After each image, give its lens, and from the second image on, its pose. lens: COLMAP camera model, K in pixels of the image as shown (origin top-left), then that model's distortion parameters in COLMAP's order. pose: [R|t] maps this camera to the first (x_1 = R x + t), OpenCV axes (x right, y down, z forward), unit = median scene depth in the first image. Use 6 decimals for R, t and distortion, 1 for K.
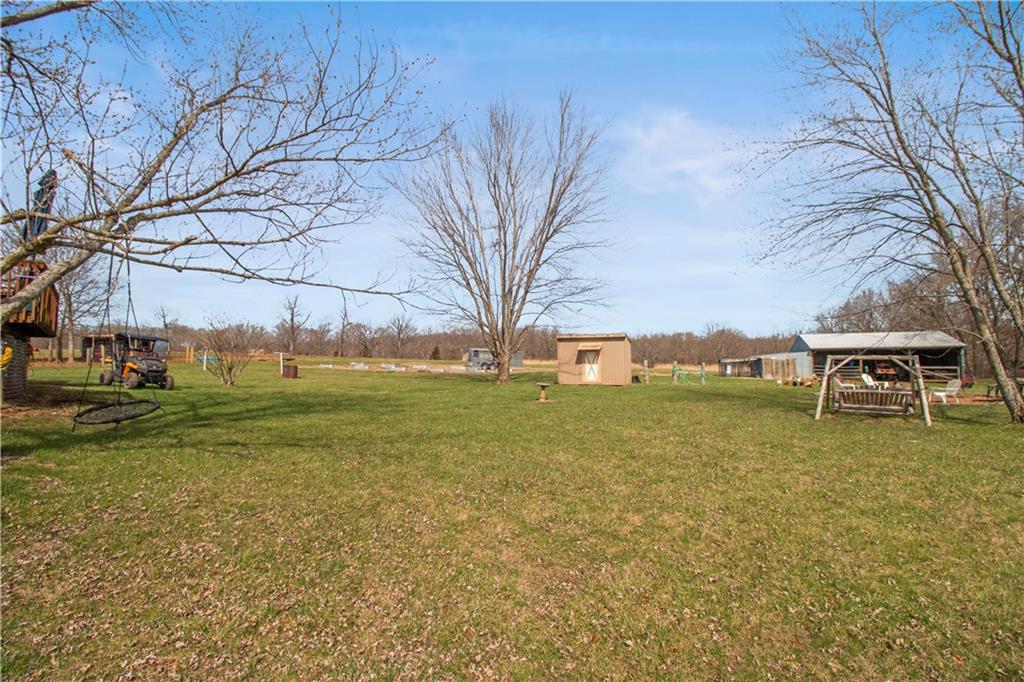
lens RADIAL K [[472.1, 0, 508.3], [0, 472.1, 340.4], [0, 0, 1]] dist [-0.003128, -0.011582]
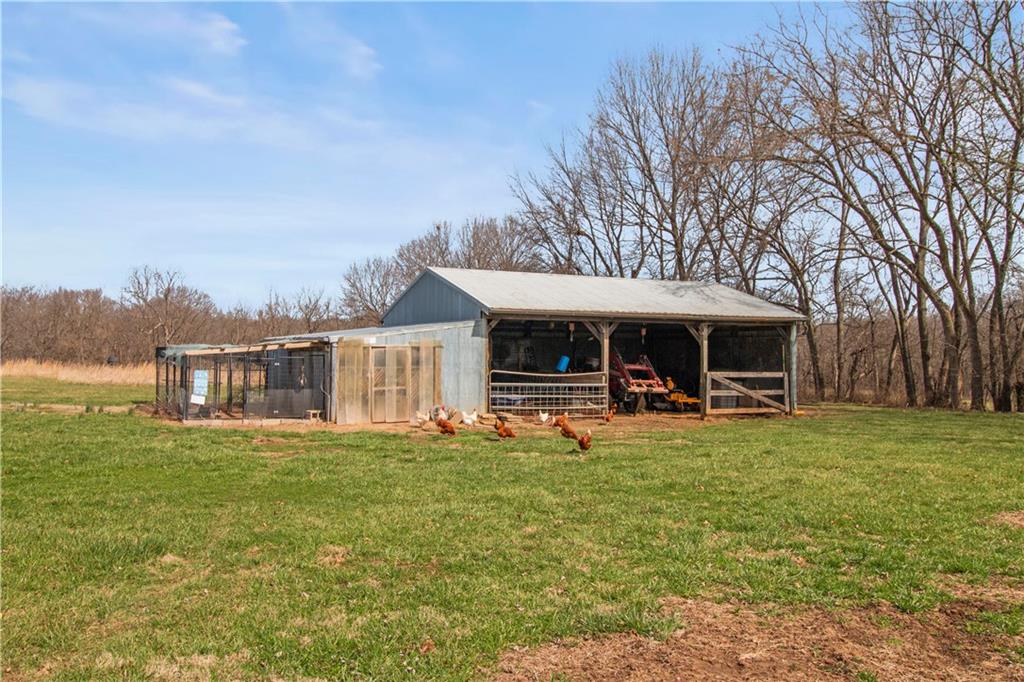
lens RADIAL K [[868.6, 0, 510.6], [0, 868.6, 340.5], [0, 0, 1]] dist [0.040783, 0.002511]
pose [[0.694096, 0.019923, 0.719607, 0.274399], [-0.038573, 0.999210, 0.009542, 0.030023], [-0.718848, -0.034380, 0.694316, 0.615846]]
